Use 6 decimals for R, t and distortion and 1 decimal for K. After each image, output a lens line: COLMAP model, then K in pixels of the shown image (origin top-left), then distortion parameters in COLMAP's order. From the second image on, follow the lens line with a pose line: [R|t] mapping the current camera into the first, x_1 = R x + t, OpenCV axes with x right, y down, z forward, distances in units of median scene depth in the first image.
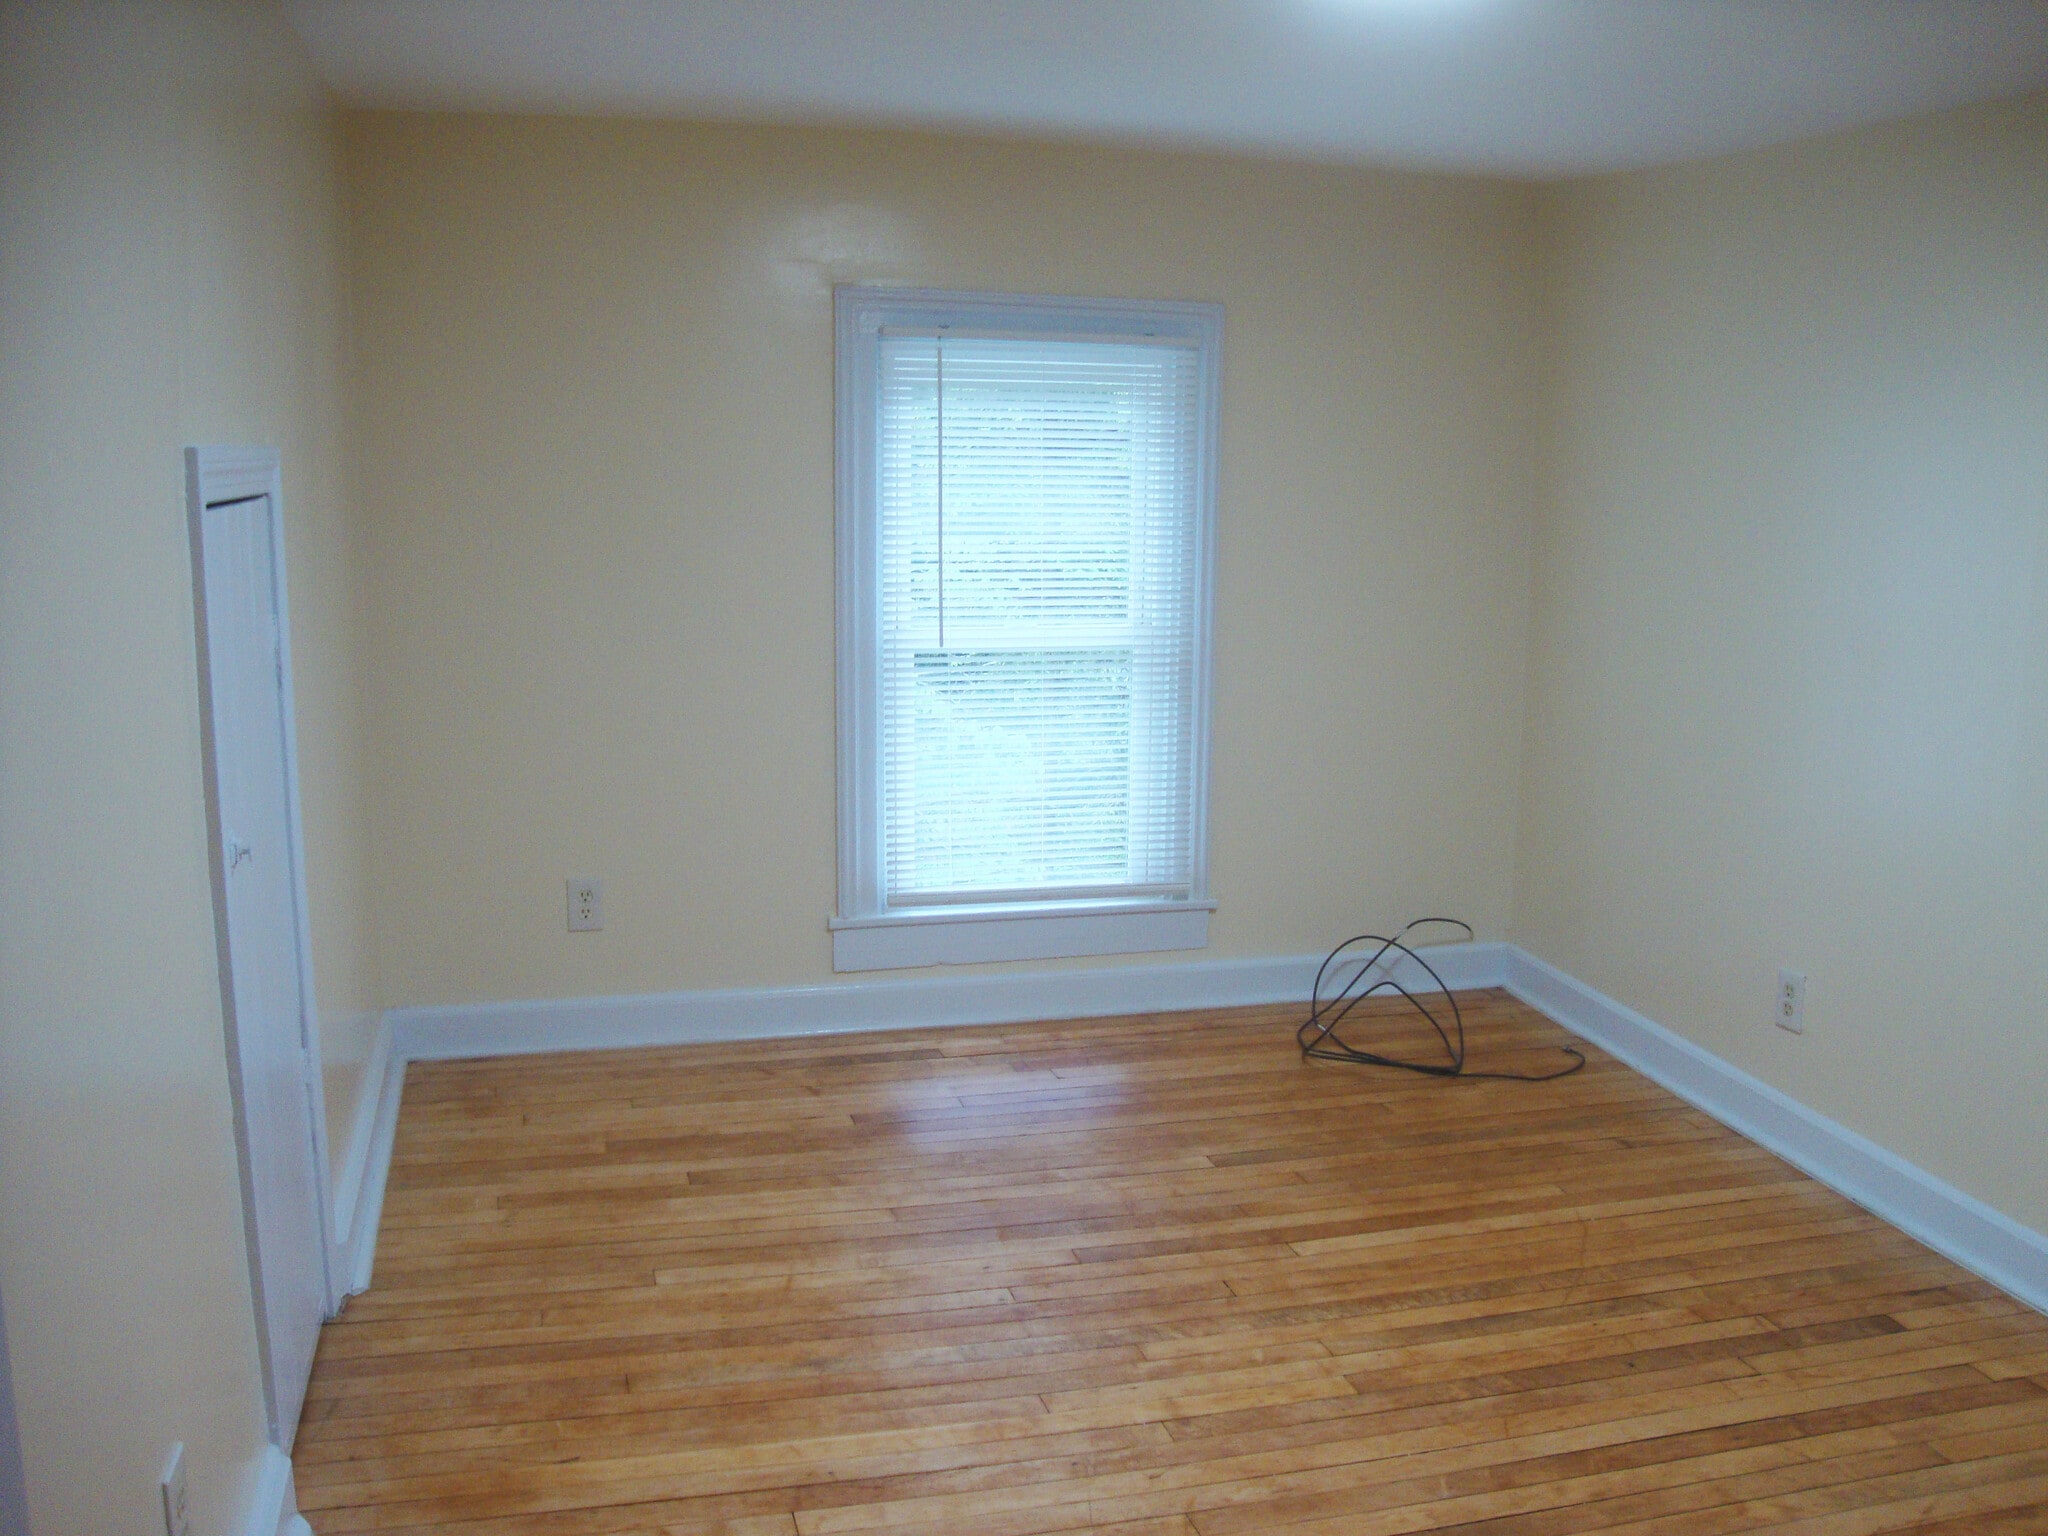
lens RADIAL K [[1831.3, 0, 1036.7], [0, 1831.3, 771.2], [0, 0, 1]] dist [-0.193606, 0.195249]
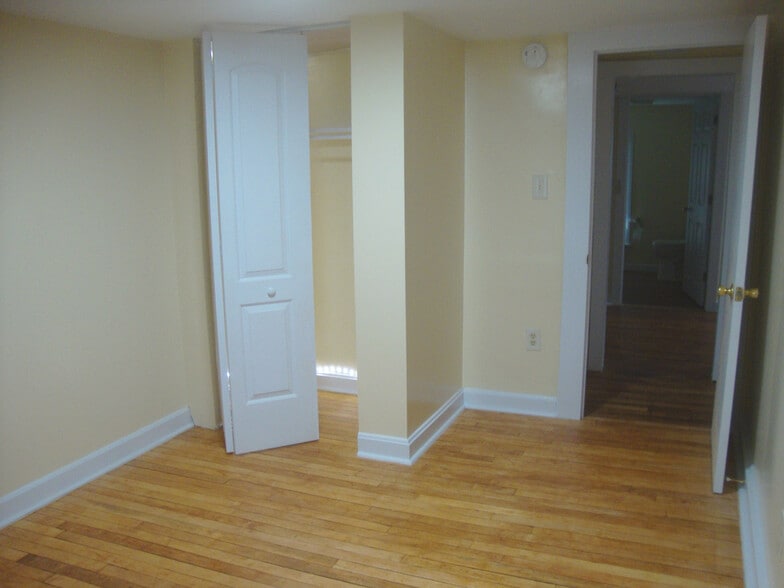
lens RADIAL K [[701.1, 0, 396.9], [0, 701.1, 295.2], [0, 0, 1]] dist [-0.193606, 0.195249]
pose [[-0.778279, -0.140761, 0.611938, -0.417867], [0.105049, 0.931627, 0.347901, -0.286717], [-0.619069, 0.335047, -0.710279, 1.359489]]
